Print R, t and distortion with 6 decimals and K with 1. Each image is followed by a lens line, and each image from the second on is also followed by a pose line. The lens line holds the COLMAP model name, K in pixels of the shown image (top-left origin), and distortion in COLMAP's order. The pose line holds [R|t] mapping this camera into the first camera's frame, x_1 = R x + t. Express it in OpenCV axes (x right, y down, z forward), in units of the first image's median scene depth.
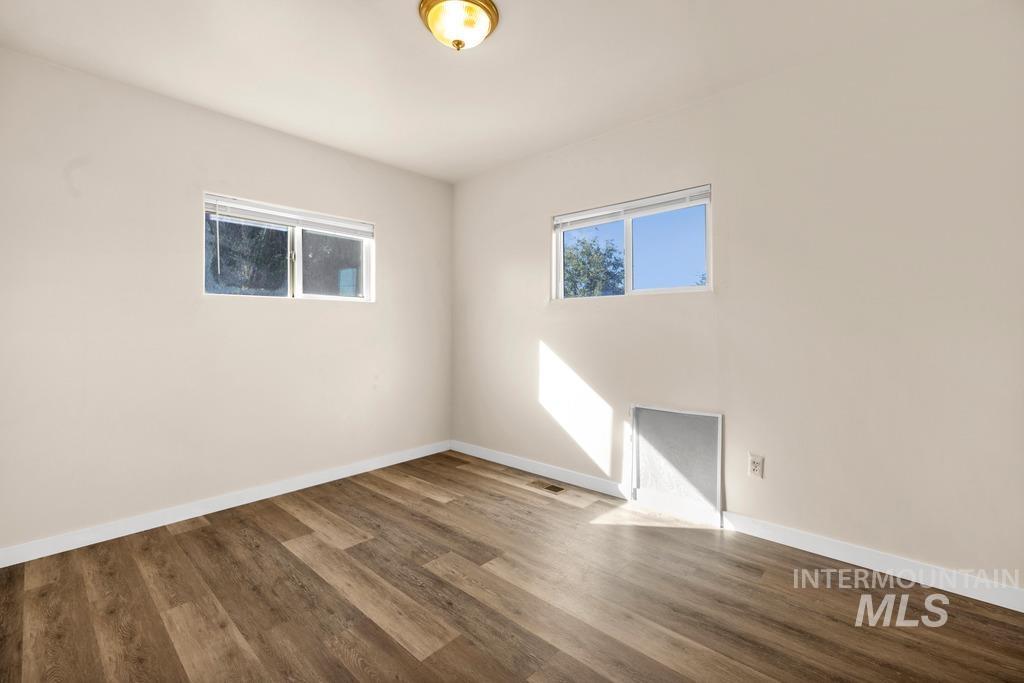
lens RADIAL K [[440.0, 0, 512.4], [0, 440.0, 335.4], [0, 0, 1]] dist [0.003456, -0.000146]
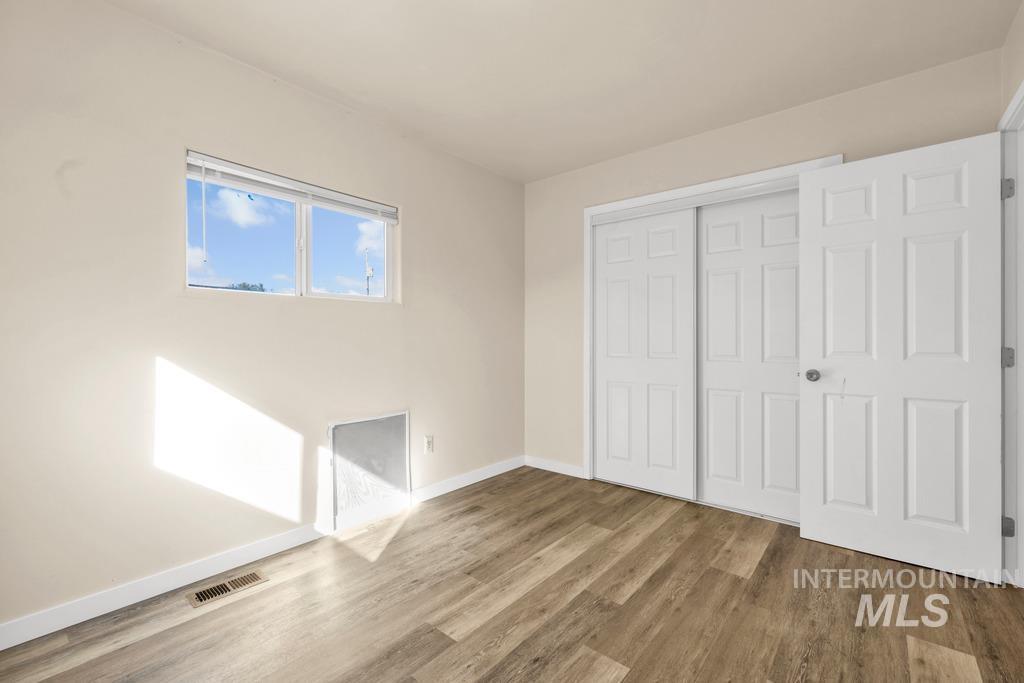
lens RADIAL K [[440.0, 0, 512.0], [0, 440.0, 342.1], [0, 0, 1]] dist [0.003456, -0.000146]
pose [[-0.053172, -0.003167, 0.998580, -0.709262], [0.007147, 0.999968, 0.003552, -0.005595], [-0.998560, 0.007326, -0.053148, 0.782605]]
